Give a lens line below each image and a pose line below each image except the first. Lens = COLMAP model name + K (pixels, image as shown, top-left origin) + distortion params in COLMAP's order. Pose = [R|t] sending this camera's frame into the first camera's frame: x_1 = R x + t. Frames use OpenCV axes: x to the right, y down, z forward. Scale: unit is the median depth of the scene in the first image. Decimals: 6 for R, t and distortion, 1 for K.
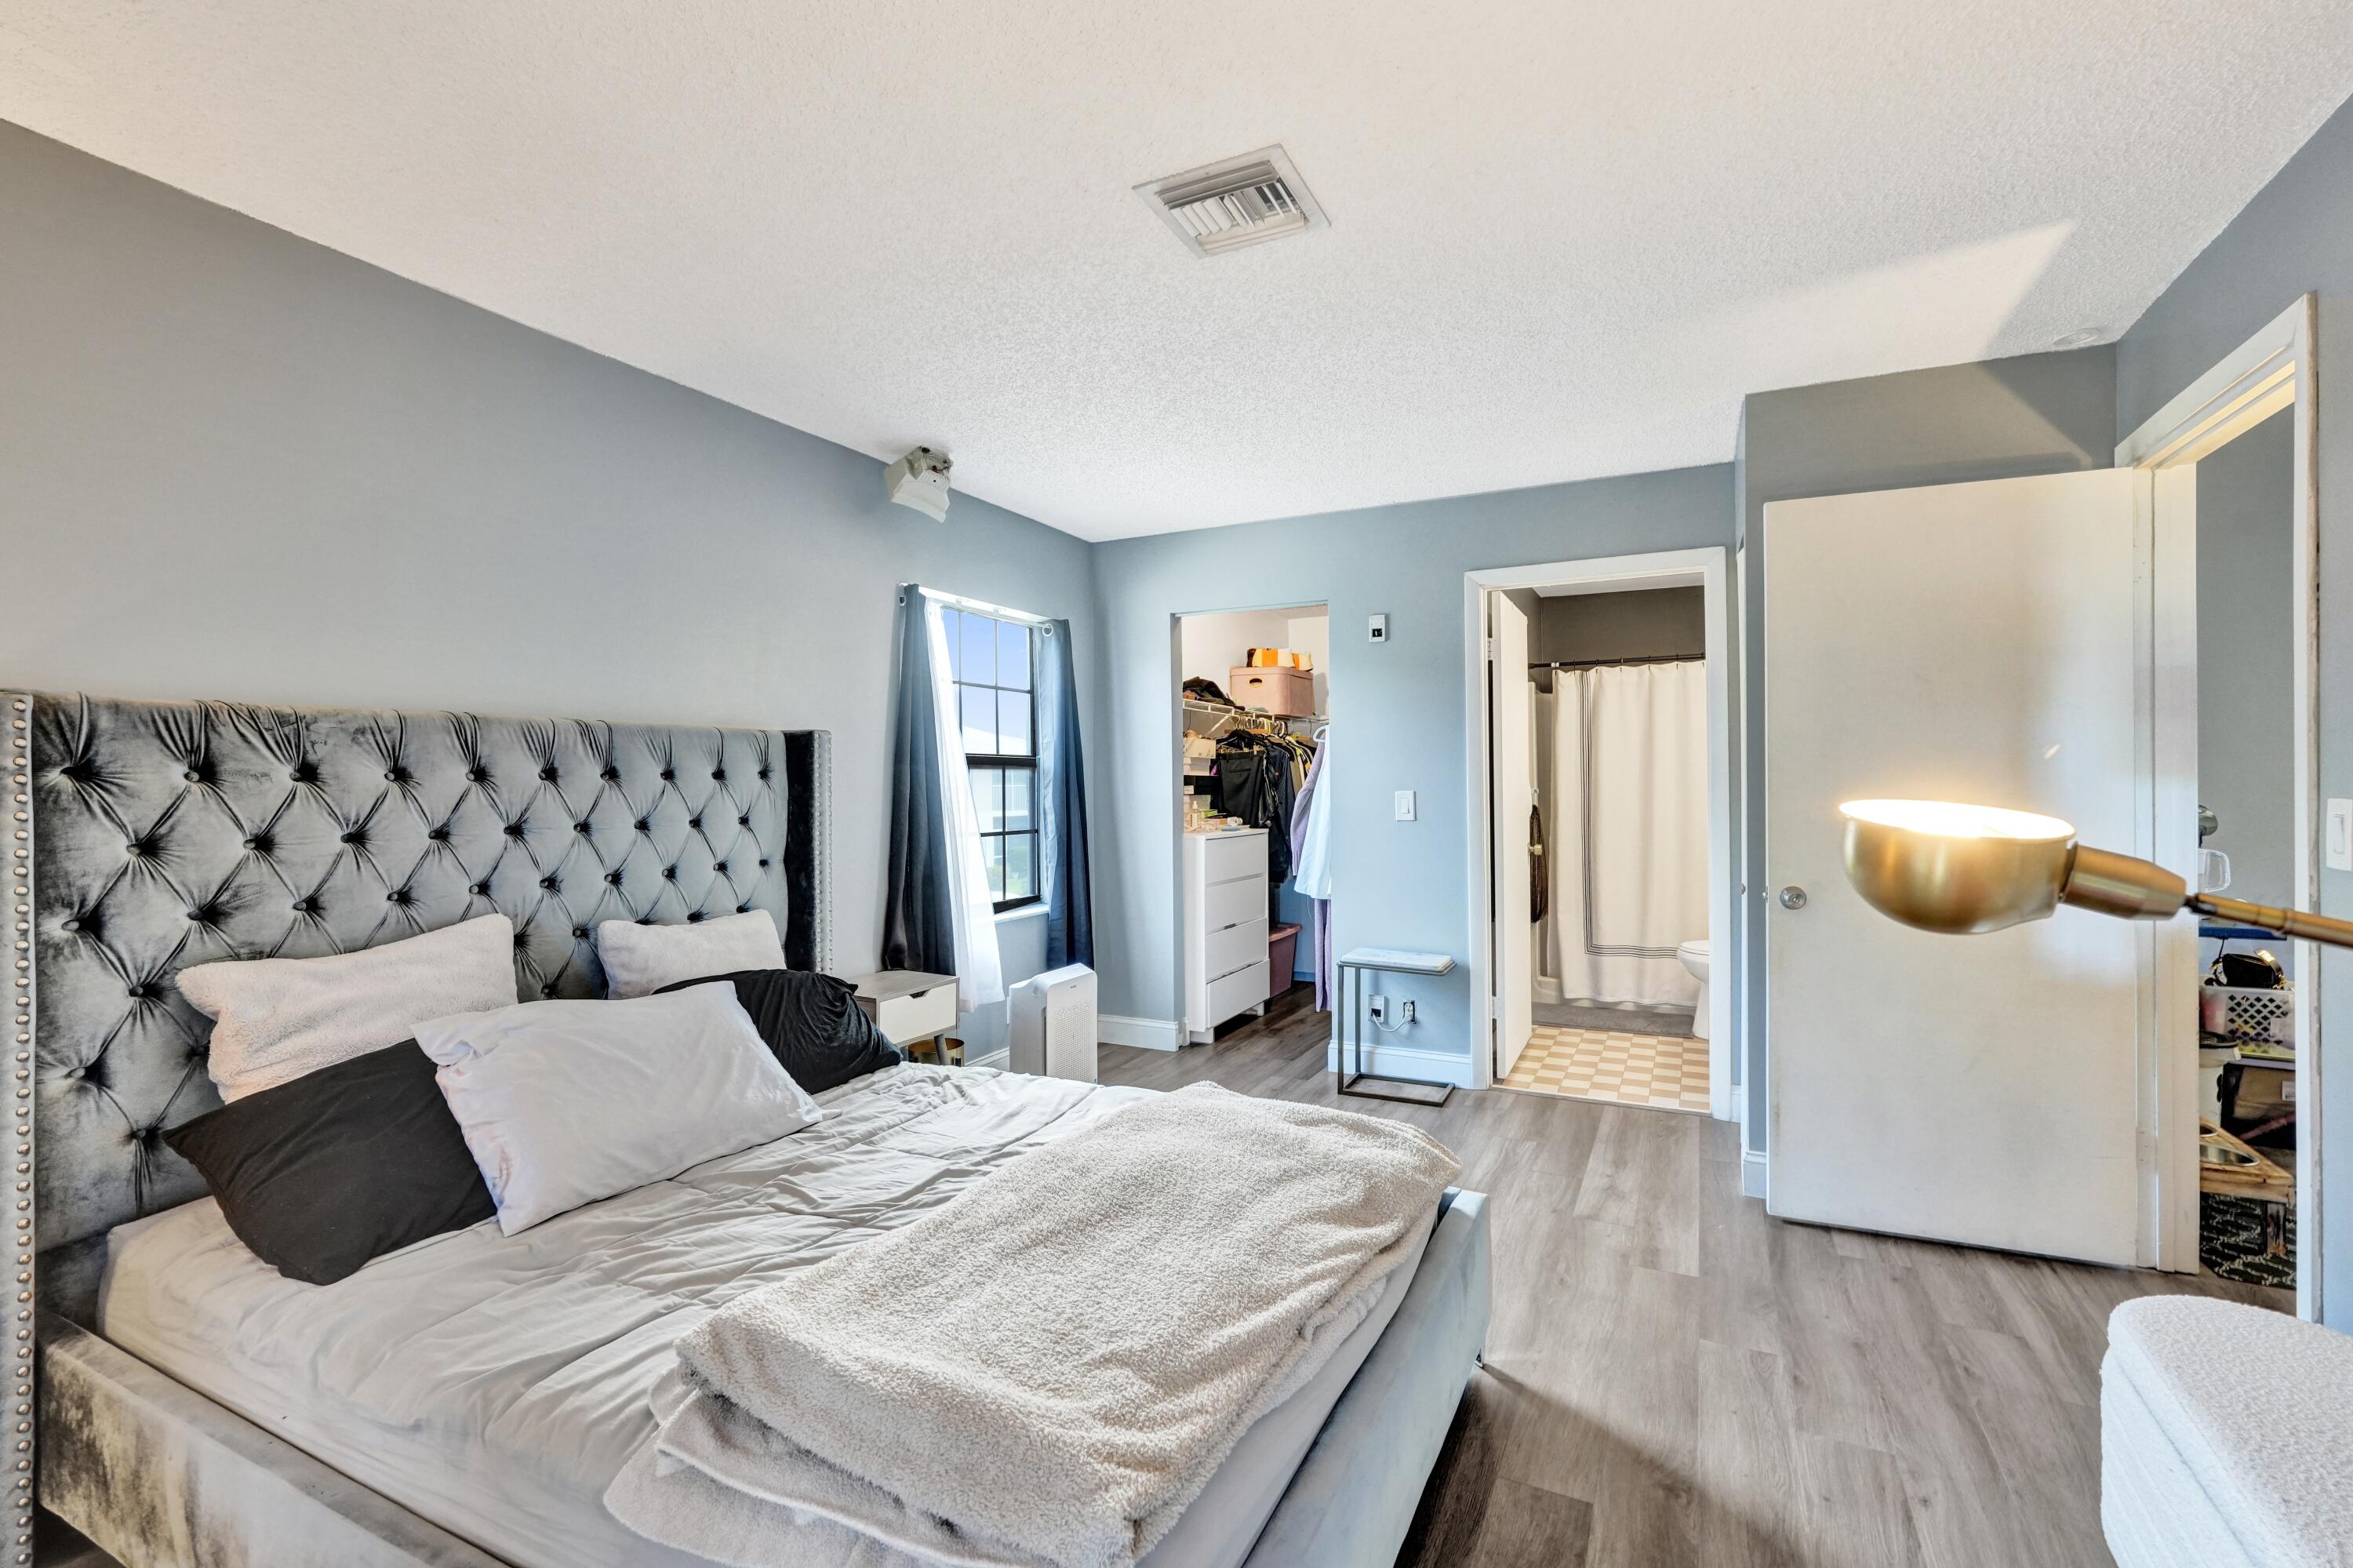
lens RADIAL K [[1050.4, 0, 1163.0], [0, 1050.4, 784.8], [0, 0, 1]] dist [-0.000061, -0.000049]
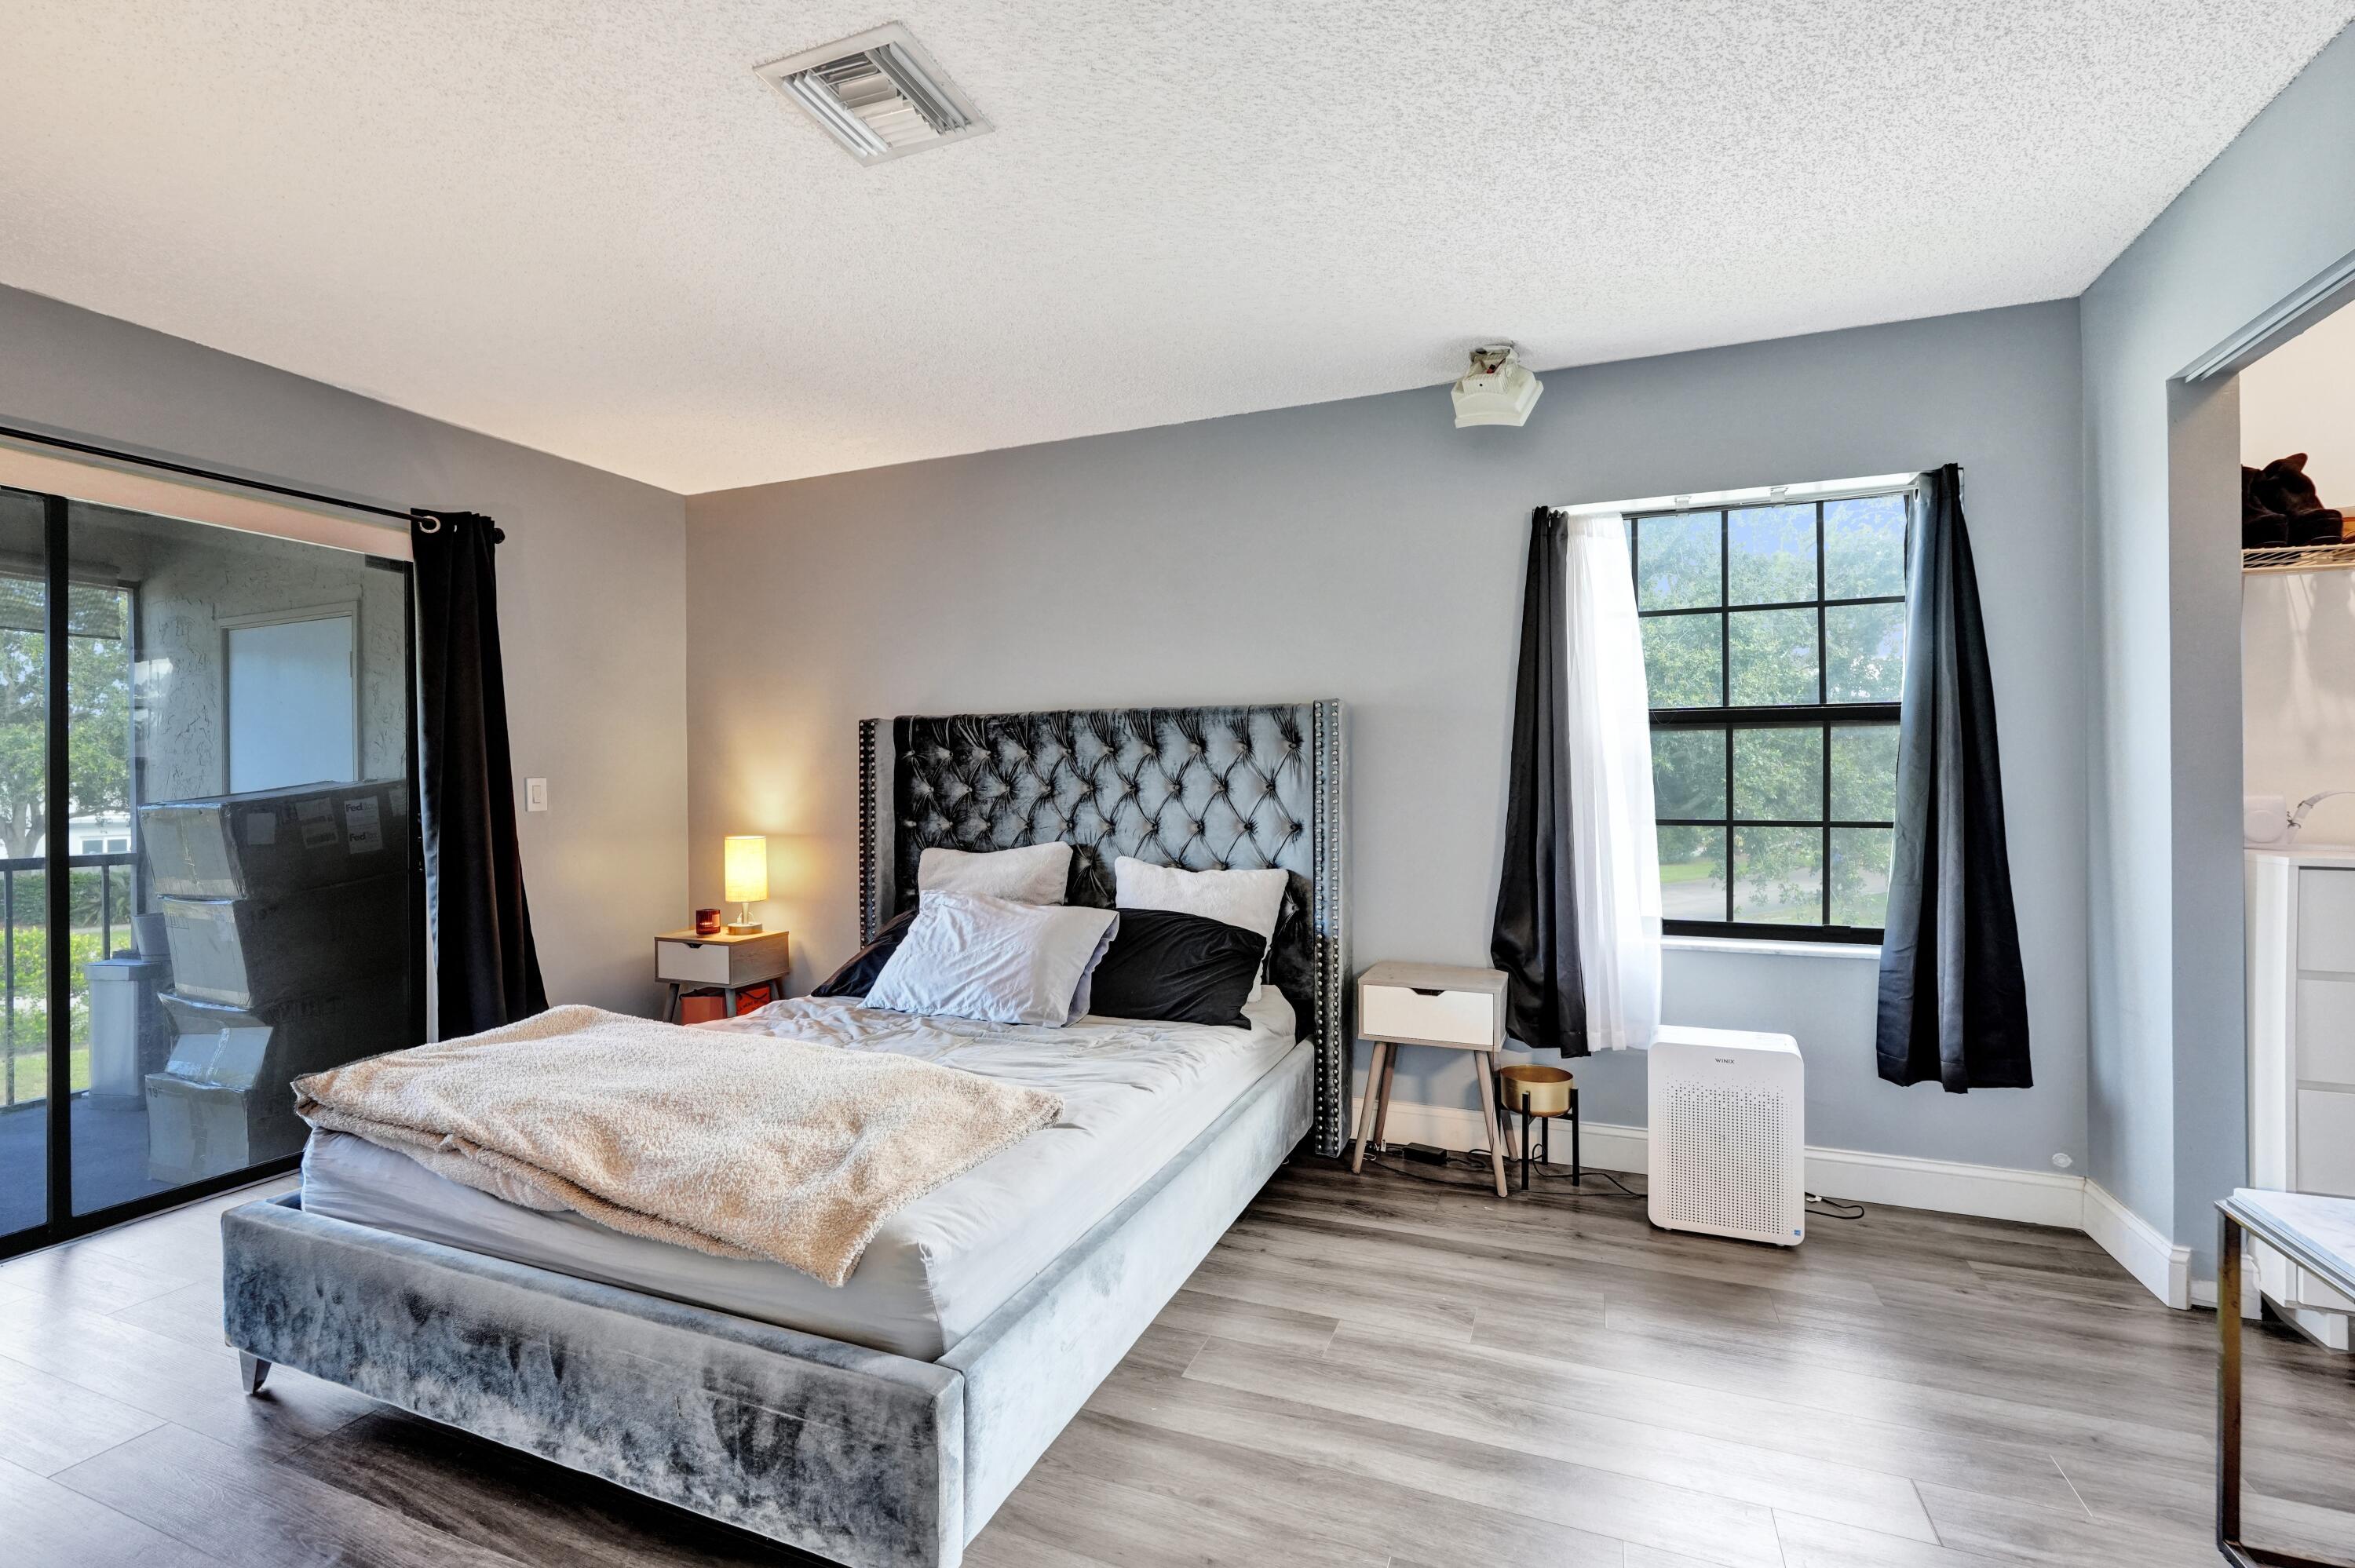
lens RADIAL K [[1051.1, 0, 1161.5], [0, 1051.1, 775.3], [0, 0, 1]] dist [-0.000061, -0.000049]
pose [[0.060119, 0.027416, -0.997815, 0.689740], [0.009049, 0.999567, 0.028010, -0.010258], [0.998150, -0.010713, 0.059844, 0.798394]]
